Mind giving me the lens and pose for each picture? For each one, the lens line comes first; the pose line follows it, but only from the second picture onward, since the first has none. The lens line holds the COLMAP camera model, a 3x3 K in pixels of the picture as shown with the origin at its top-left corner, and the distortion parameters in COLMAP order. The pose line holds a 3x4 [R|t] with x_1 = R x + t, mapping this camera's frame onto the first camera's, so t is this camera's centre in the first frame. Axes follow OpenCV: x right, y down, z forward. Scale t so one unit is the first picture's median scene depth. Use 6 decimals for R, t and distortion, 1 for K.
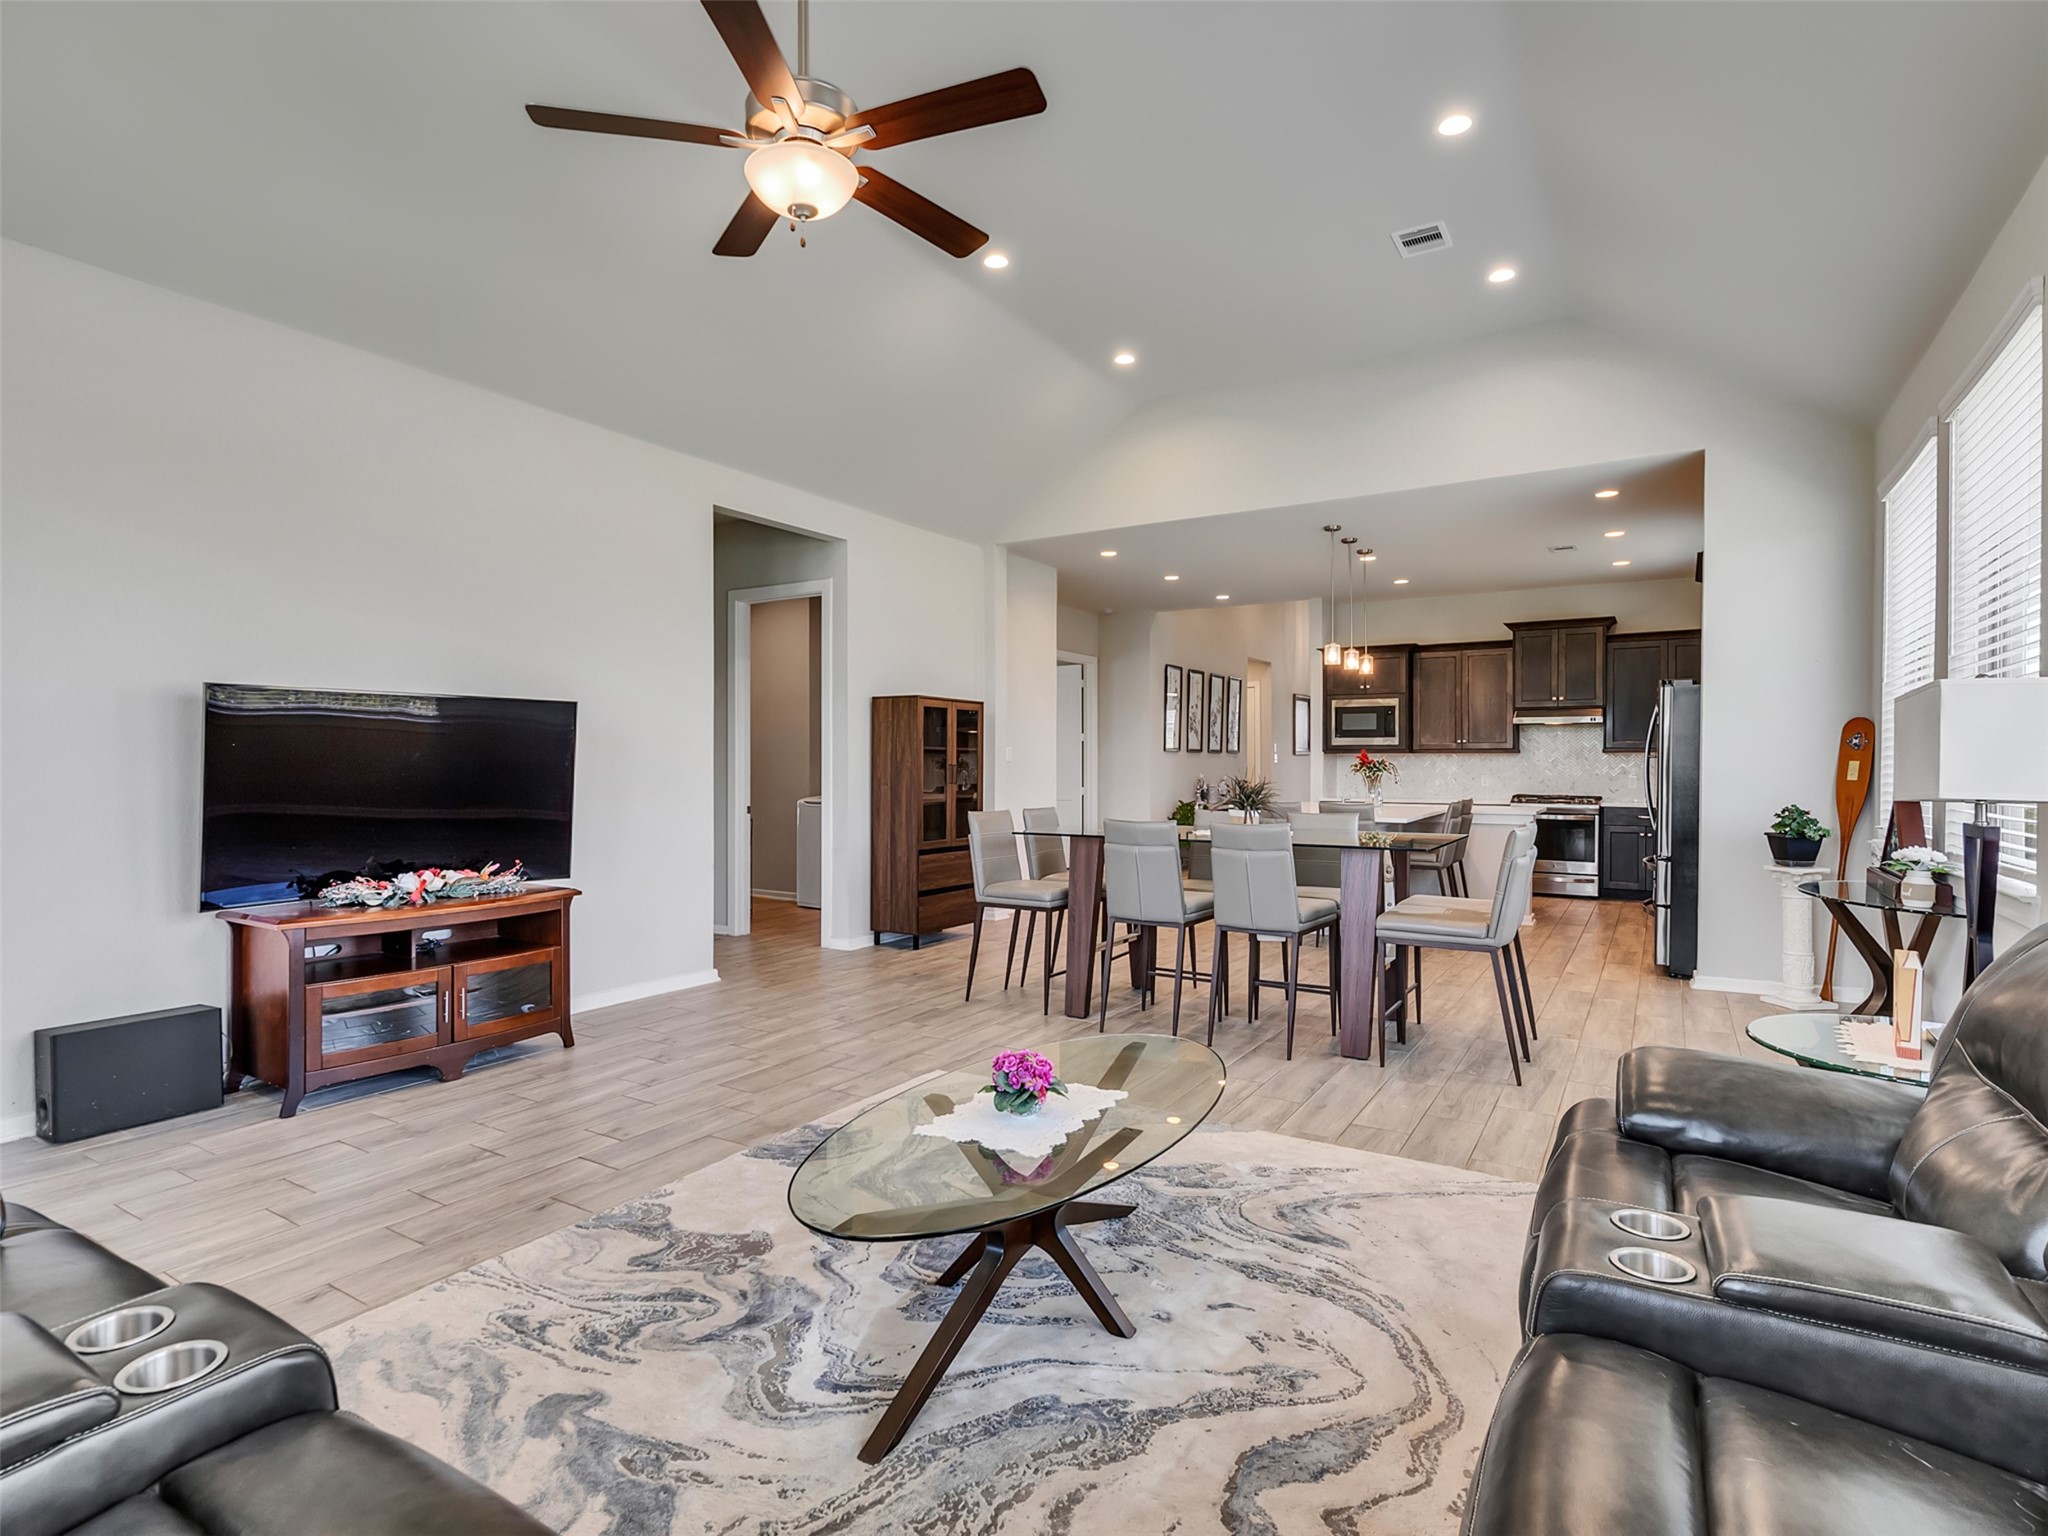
lens RADIAL K [[1046.9, 0, 1010.2], [0, 1046.9, 770.5], [0, 0, 1]] dist [-0.008794, 0.006808]
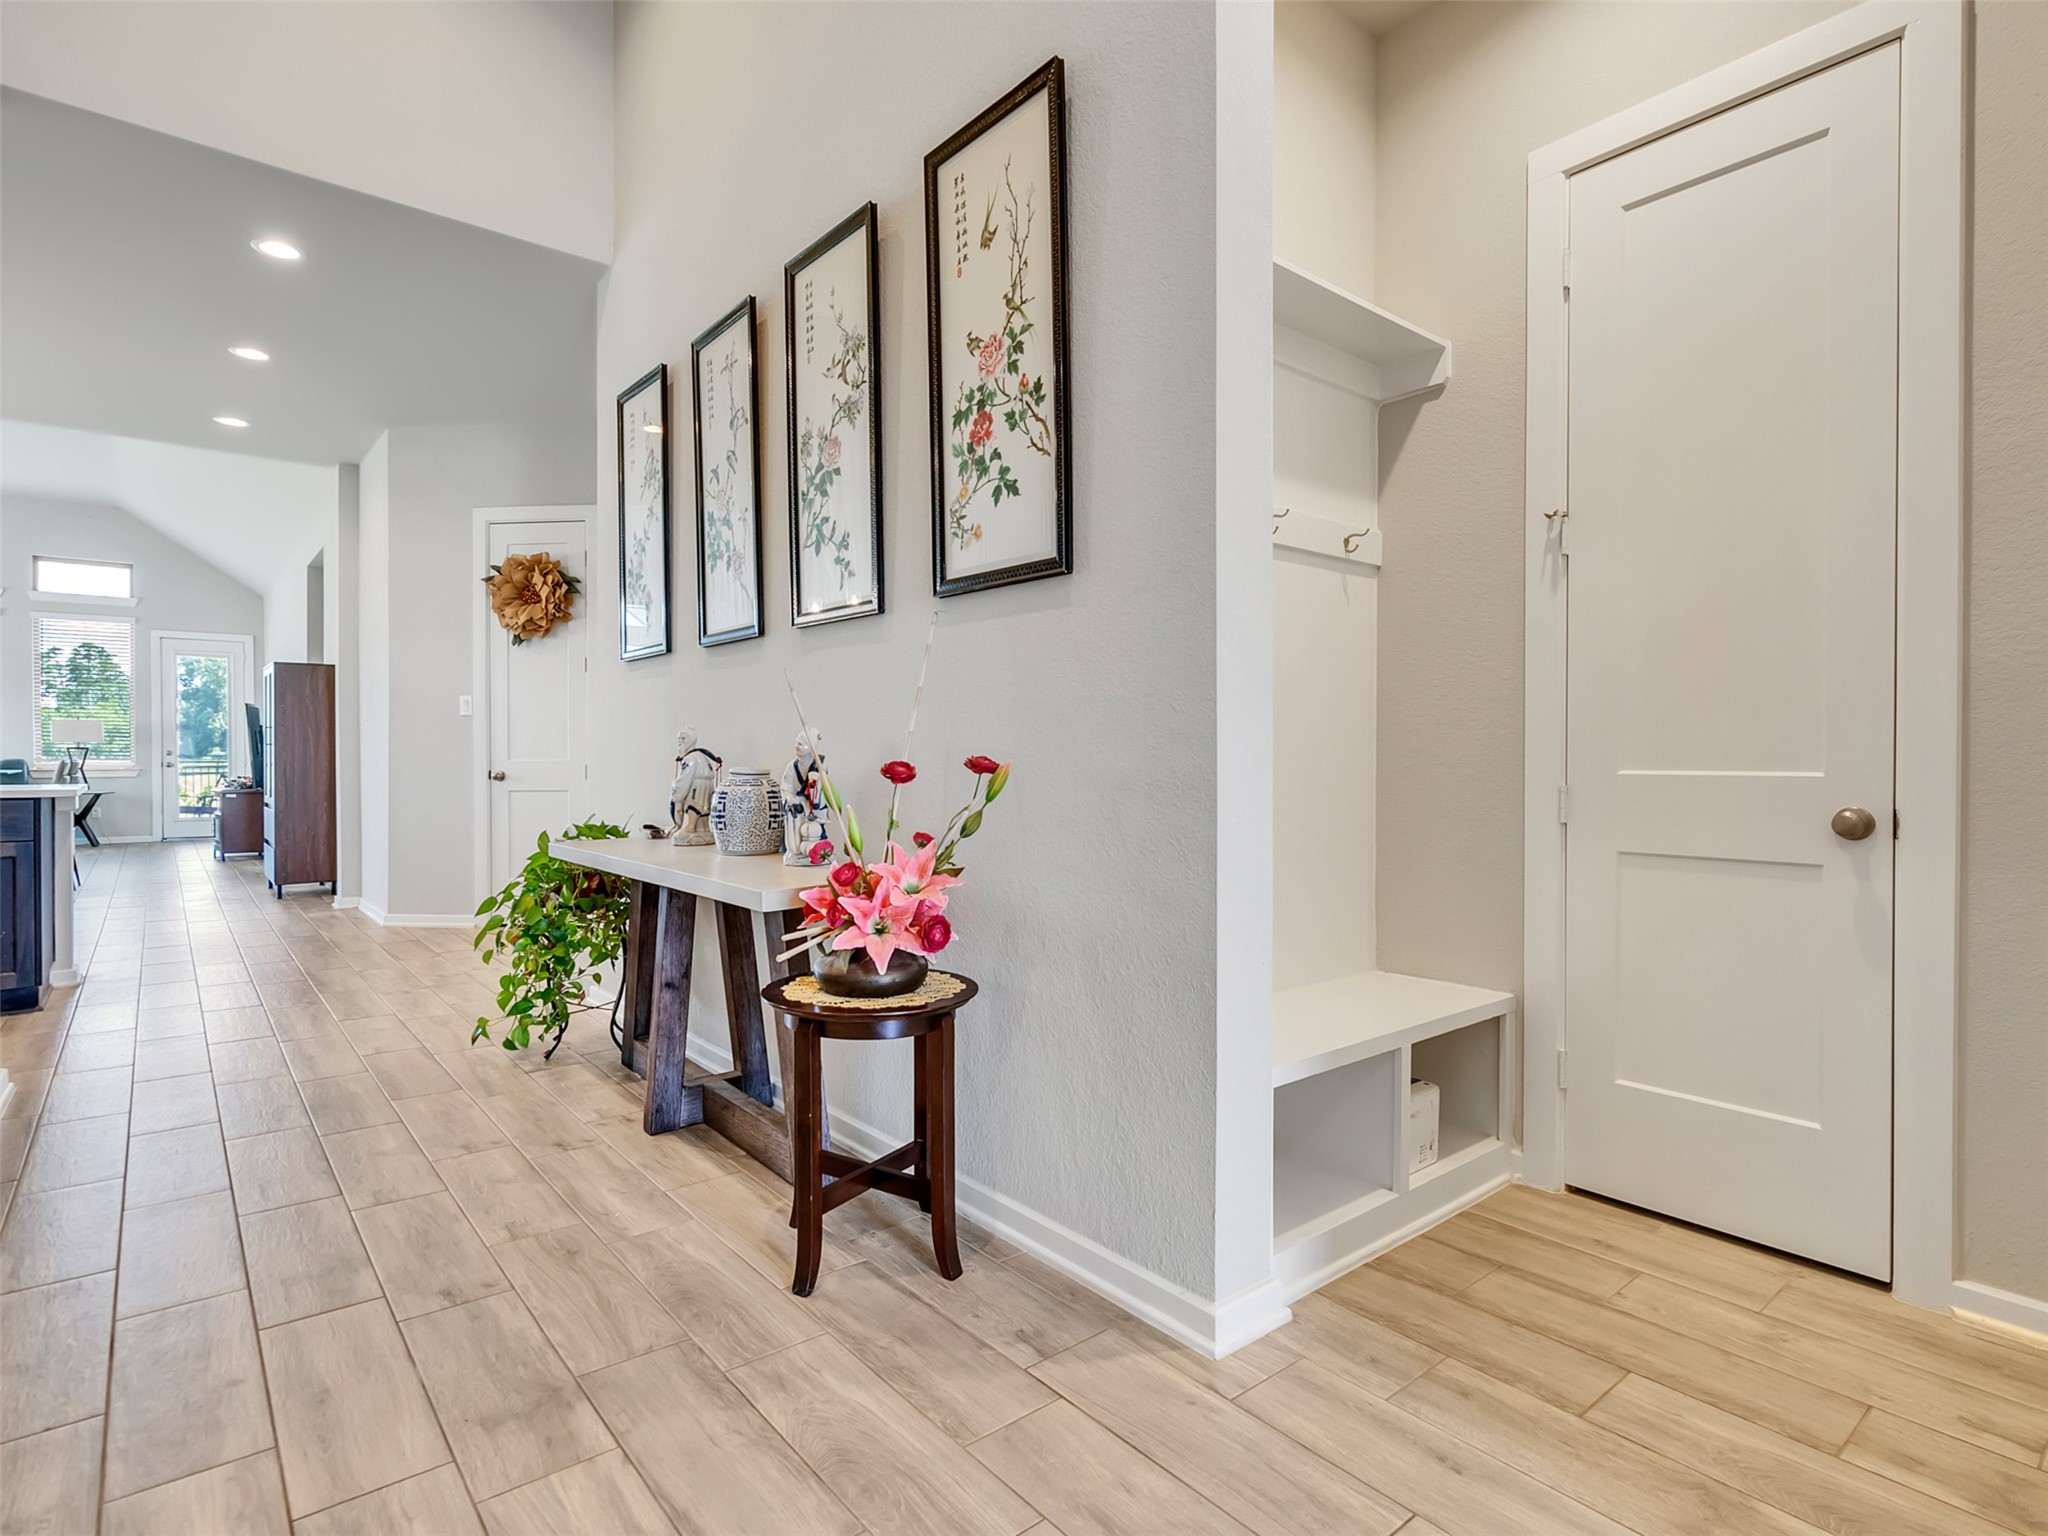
lens RADIAL K [[1046.9, 0, 1003.9], [0, 1046.9, 767.4], [0, 0, 1]] dist [-0.008794, 0.006808]
pose [[-0.322484, 0.011067, -0.946510, 0.509183], [-0.006949, 0.999877, 0.014059, 0.011467], [0.946549, 0.011111, -0.322367, 1.471099]]
